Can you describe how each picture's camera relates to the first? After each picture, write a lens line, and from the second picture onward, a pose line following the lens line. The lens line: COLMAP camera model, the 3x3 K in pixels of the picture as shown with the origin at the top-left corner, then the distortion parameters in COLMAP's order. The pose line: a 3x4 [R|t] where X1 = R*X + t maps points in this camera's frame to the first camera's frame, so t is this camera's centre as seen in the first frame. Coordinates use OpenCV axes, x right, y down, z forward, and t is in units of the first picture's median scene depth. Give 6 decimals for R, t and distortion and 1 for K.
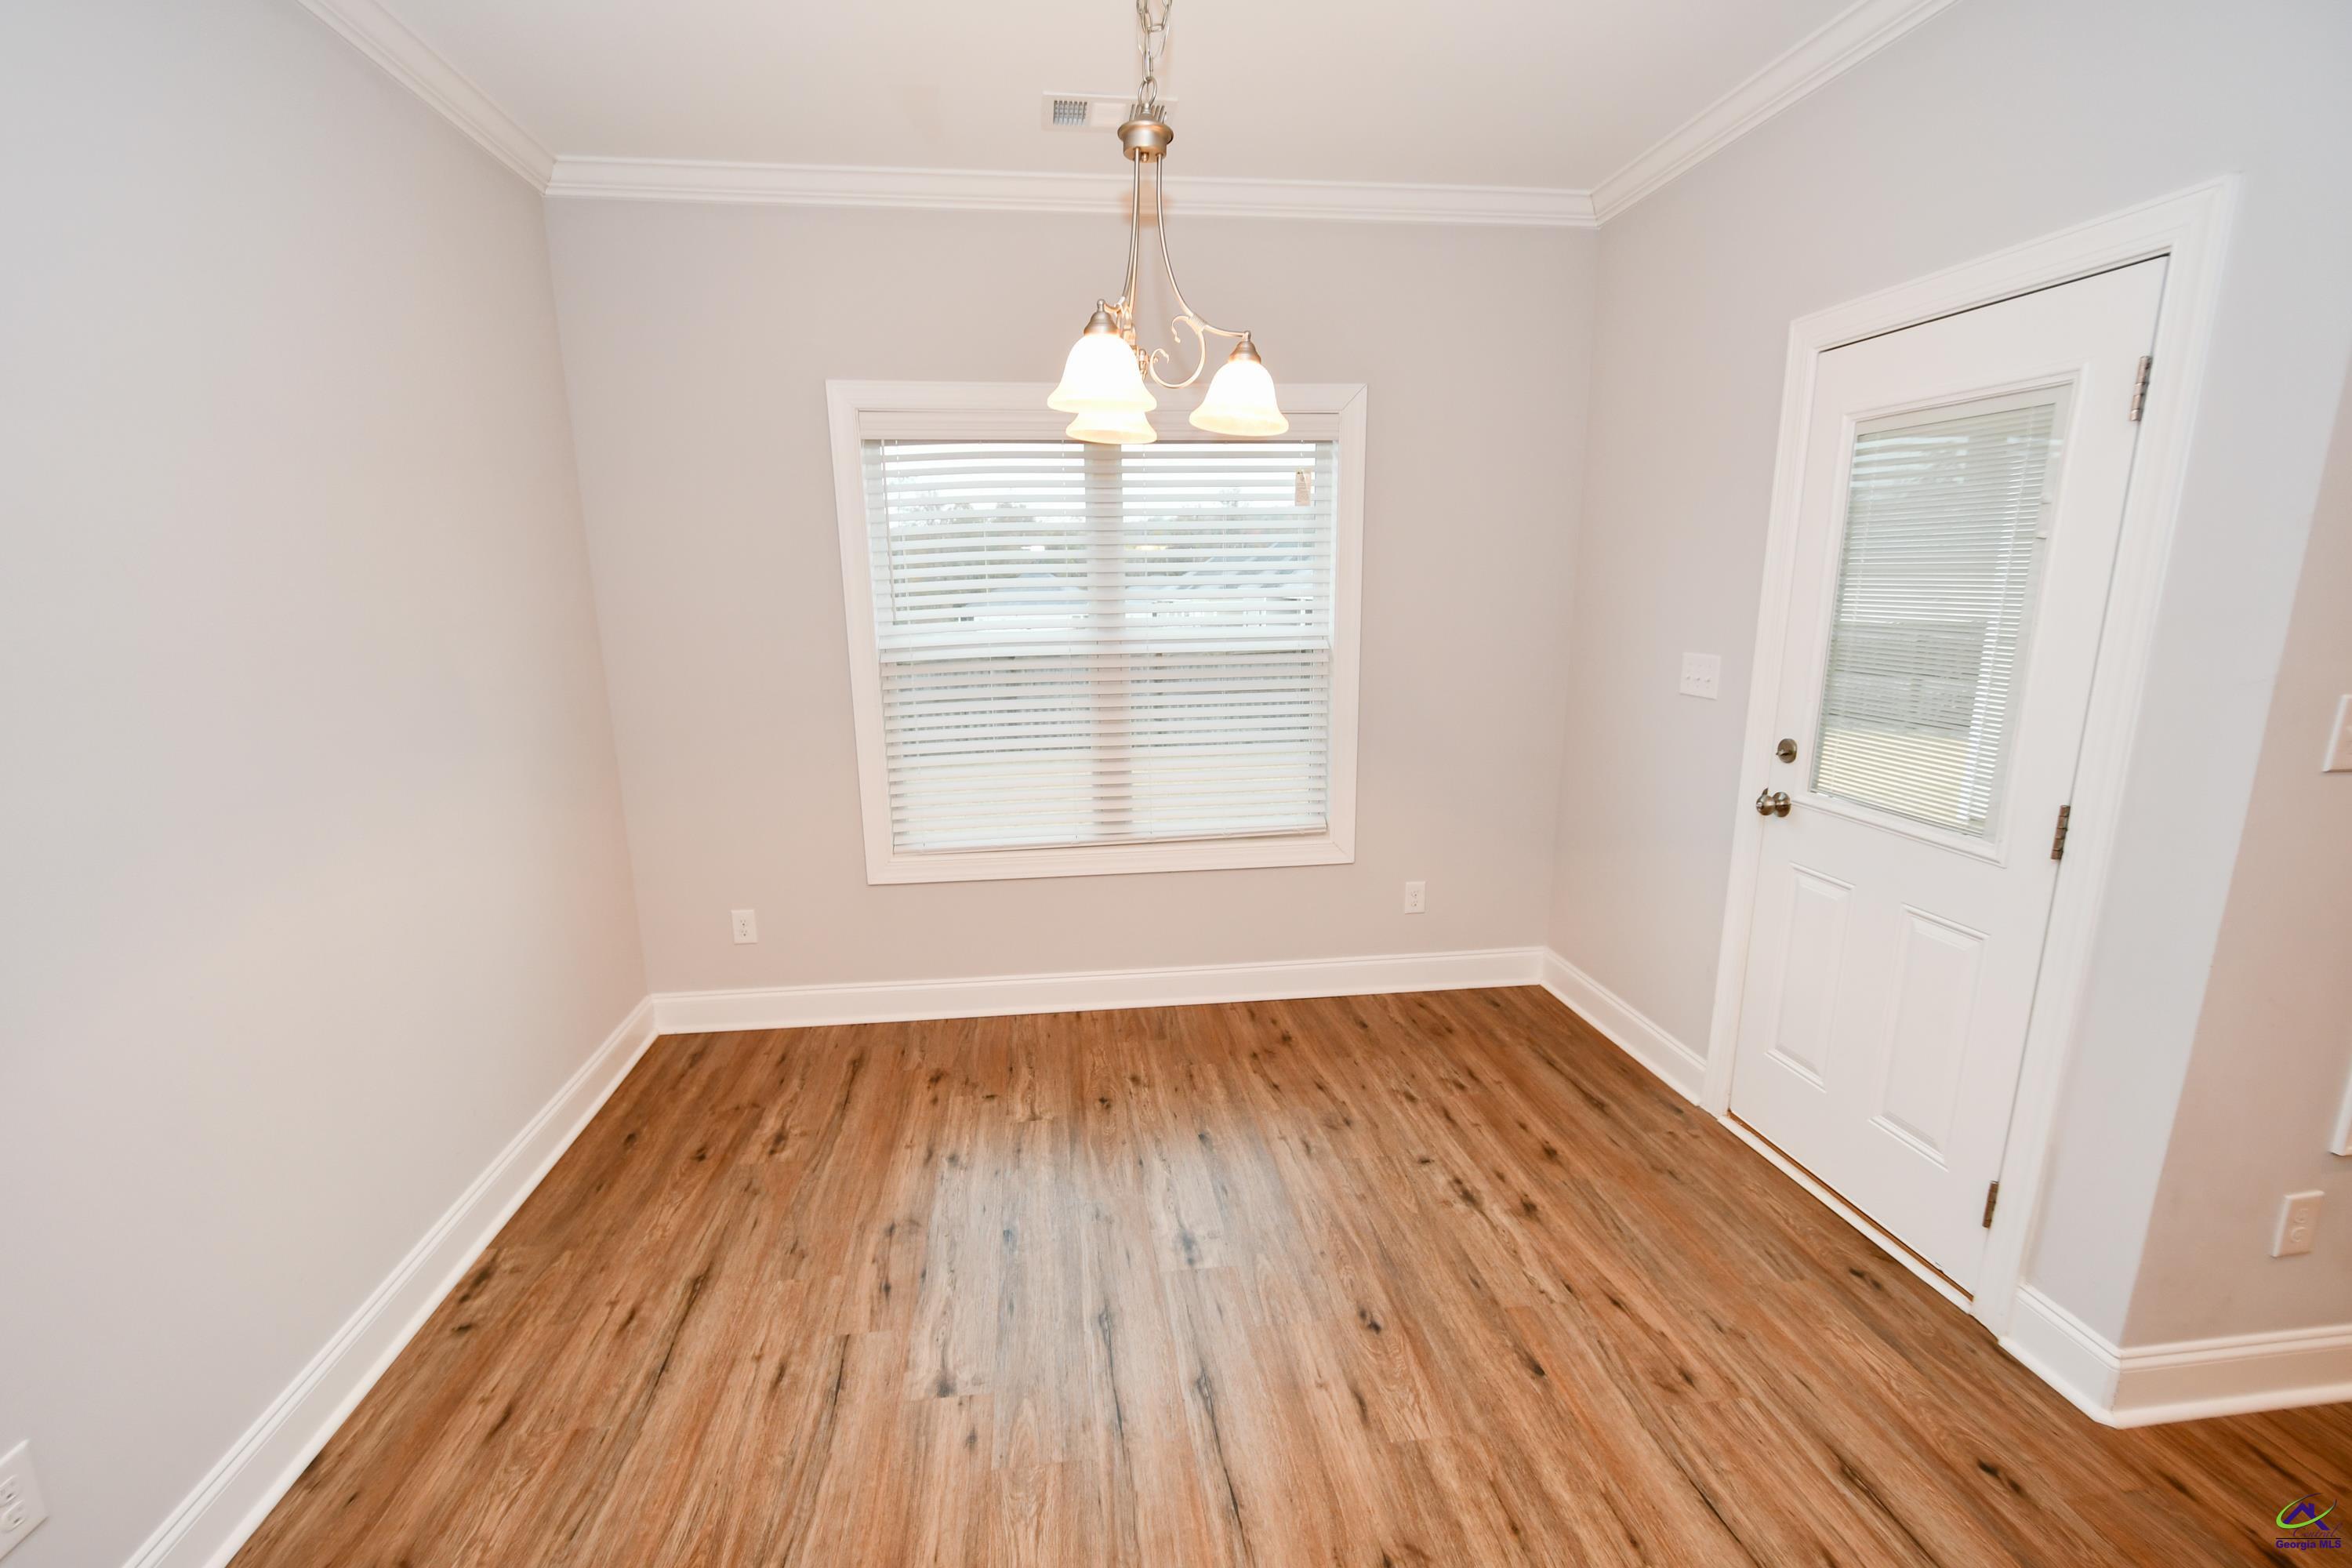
lens RADIAL K [[960.7, 0, 1149.4], [0, 960.7, 790.3], [0, 0, 1]] dist [0.010500, -0.005879]
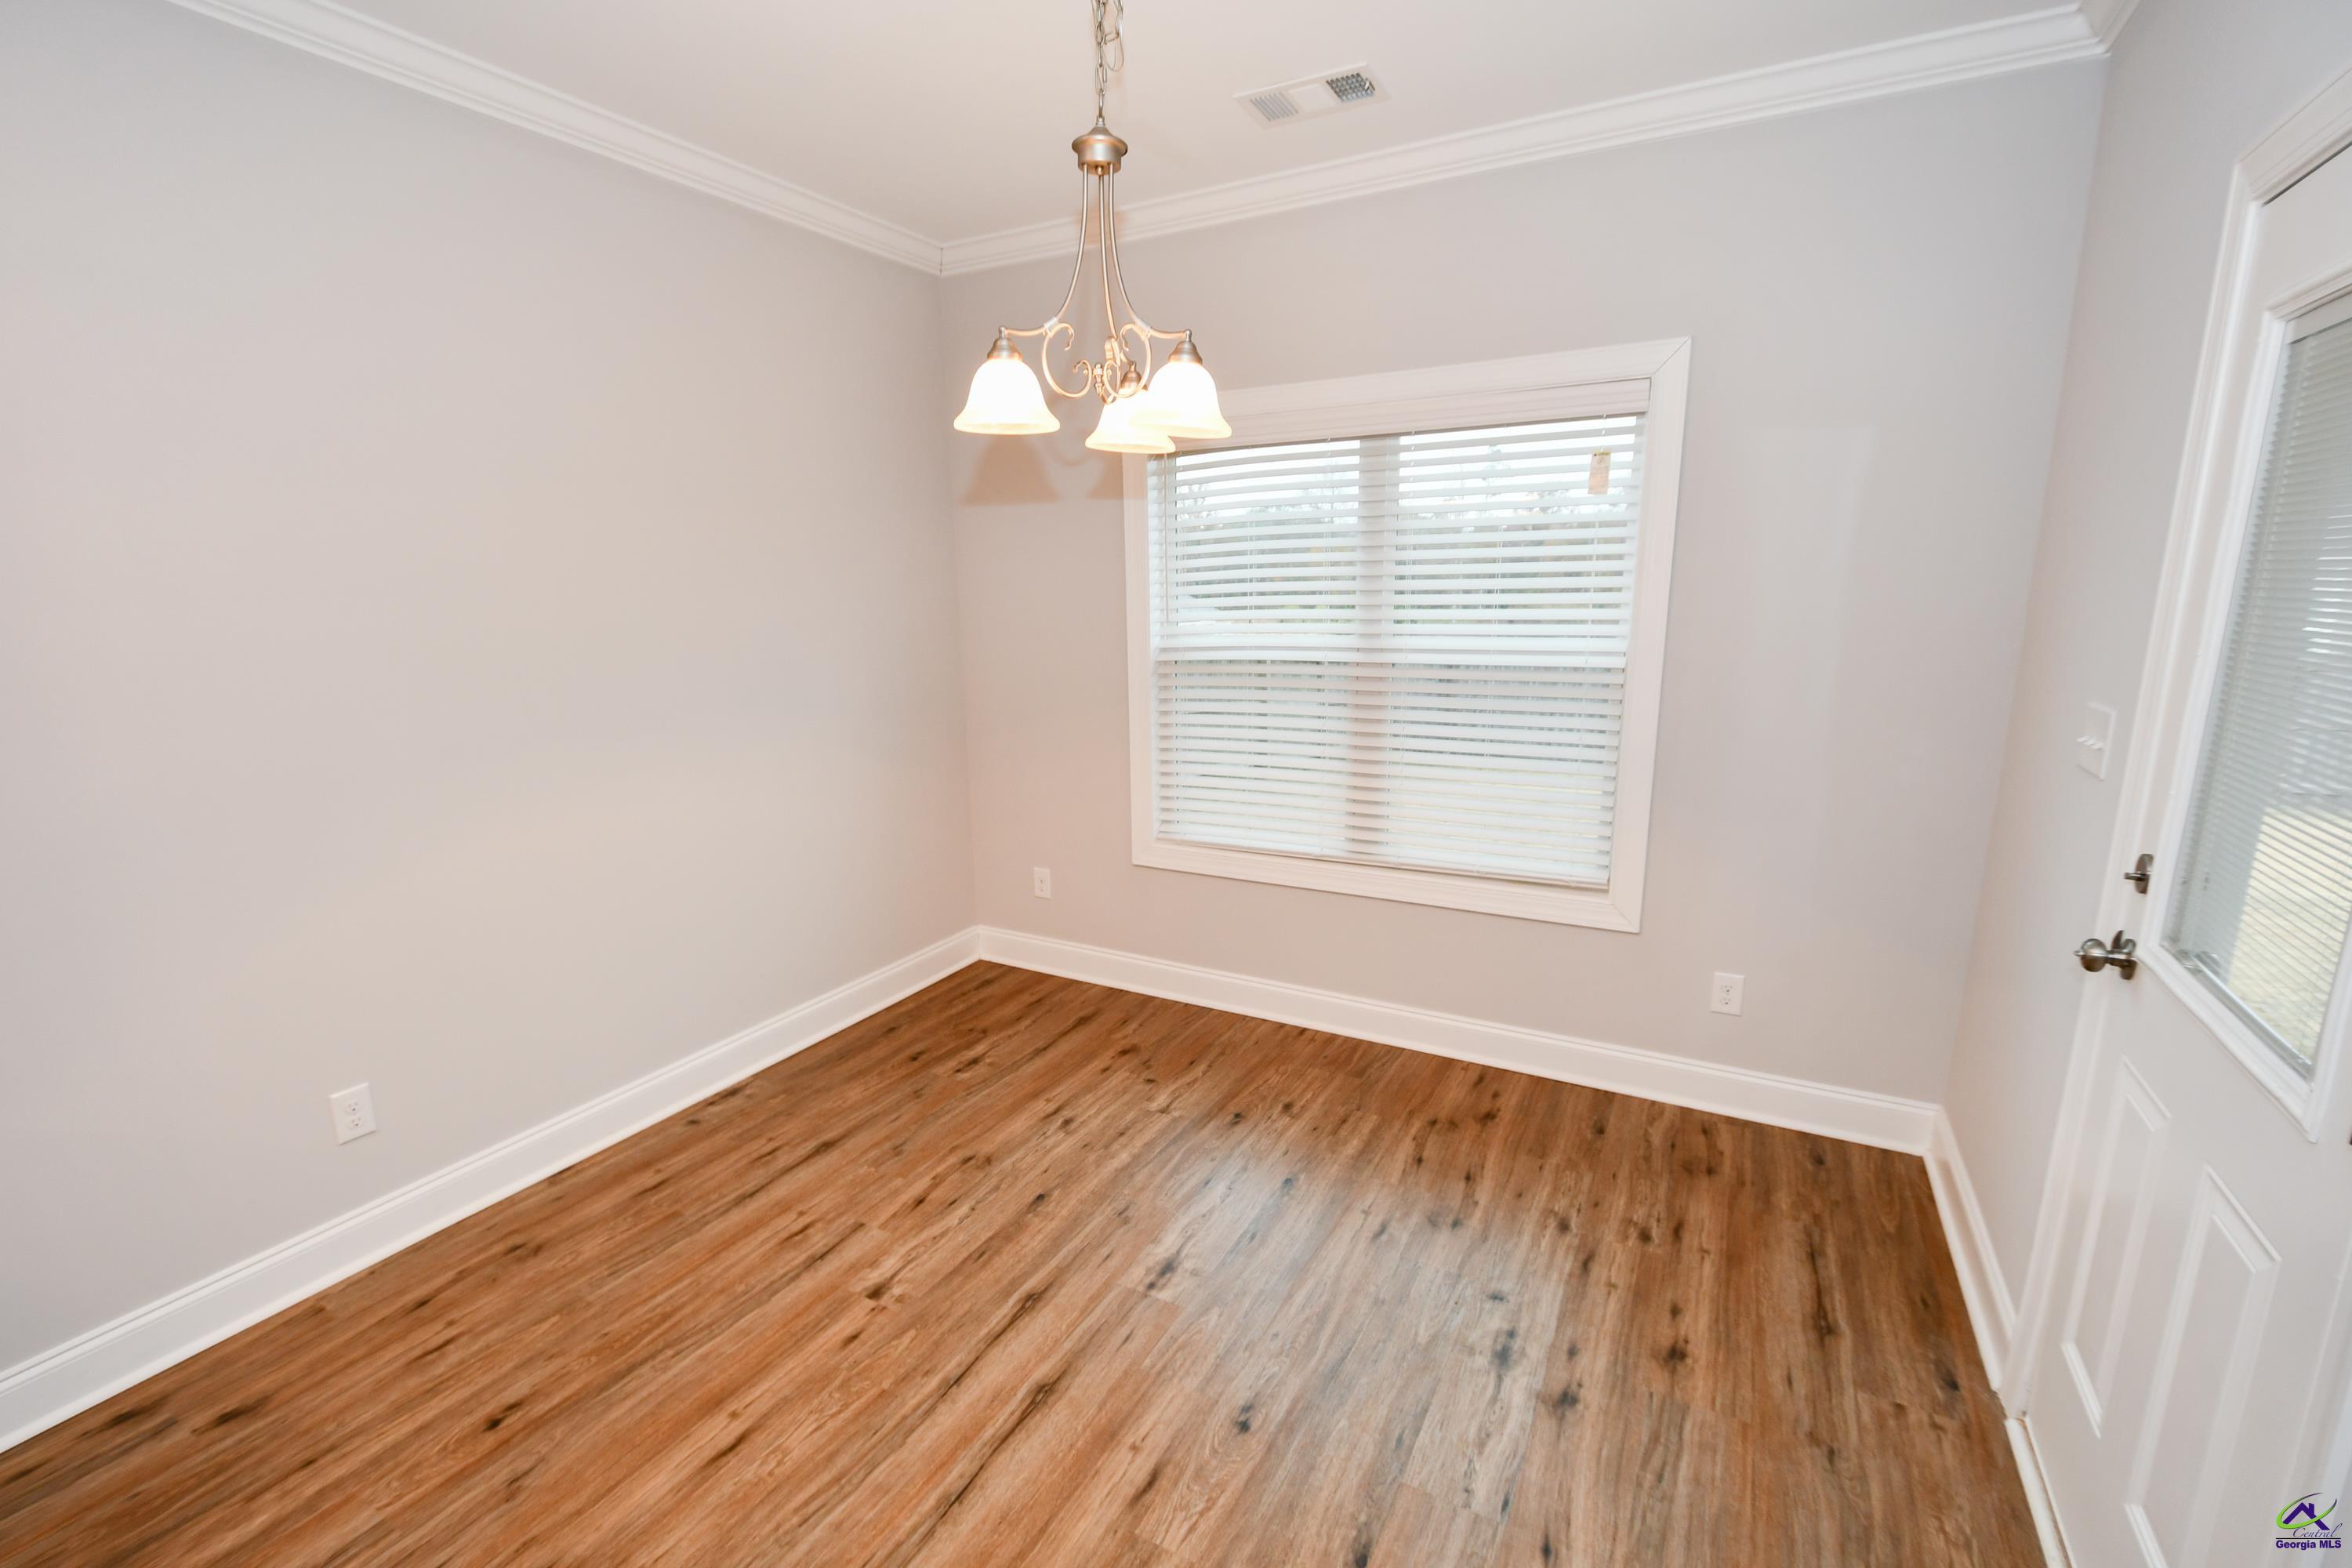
lens RADIAL K [[960.7, 0, 1149.4], [0, 960.7, 790.3], [0, 0, 1]] dist [0.010500, -0.005879]
pose [[0.830533, 0.116558, -0.544637, 0.389632], [-0.114165, 0.992721, 0.038359, -0.036576], [0.545144, 0.030320, 0.837794, 0.122647]]
